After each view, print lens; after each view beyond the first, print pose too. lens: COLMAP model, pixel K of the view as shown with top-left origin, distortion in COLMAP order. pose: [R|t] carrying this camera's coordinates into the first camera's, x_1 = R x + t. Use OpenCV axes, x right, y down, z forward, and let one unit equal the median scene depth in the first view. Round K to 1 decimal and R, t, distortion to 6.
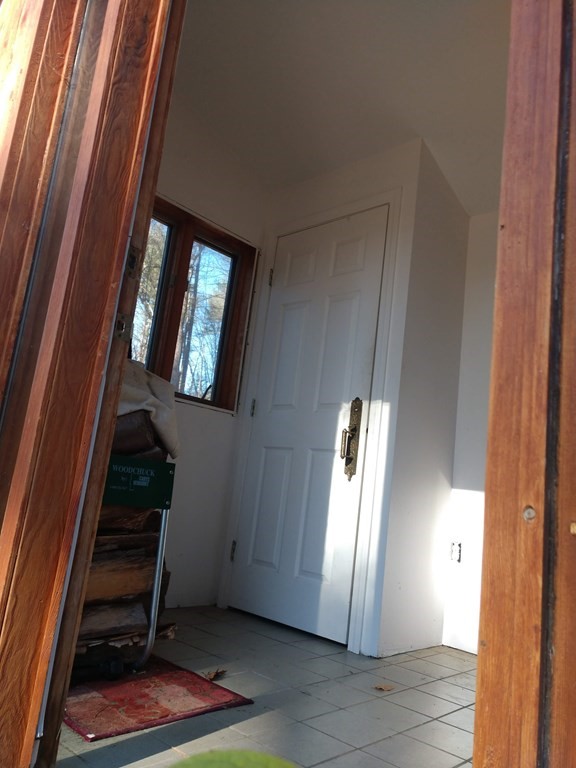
lens RADIAL K [[583.0, 0, 288.0], [0, 583.0, 384.0], [0, 0, 1]] dist [0.026315, 0.017857]
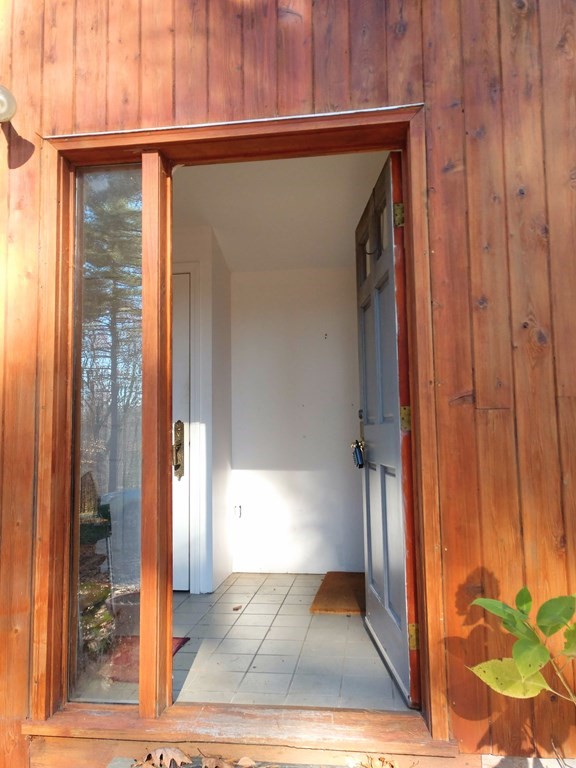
lens RADIAL K [[583.0, 0, 288.0], [0, 583.0, 384.0], [0, 0, 1]] dist [0.026315, 0.017857]
pose [[0.823007, -0.076888, 0.562803, -0.455756], [0.004095, 0.991574, 0.129476, -0.247998], [-0.568016, -0.104255, 0.816387, -0.281442]]
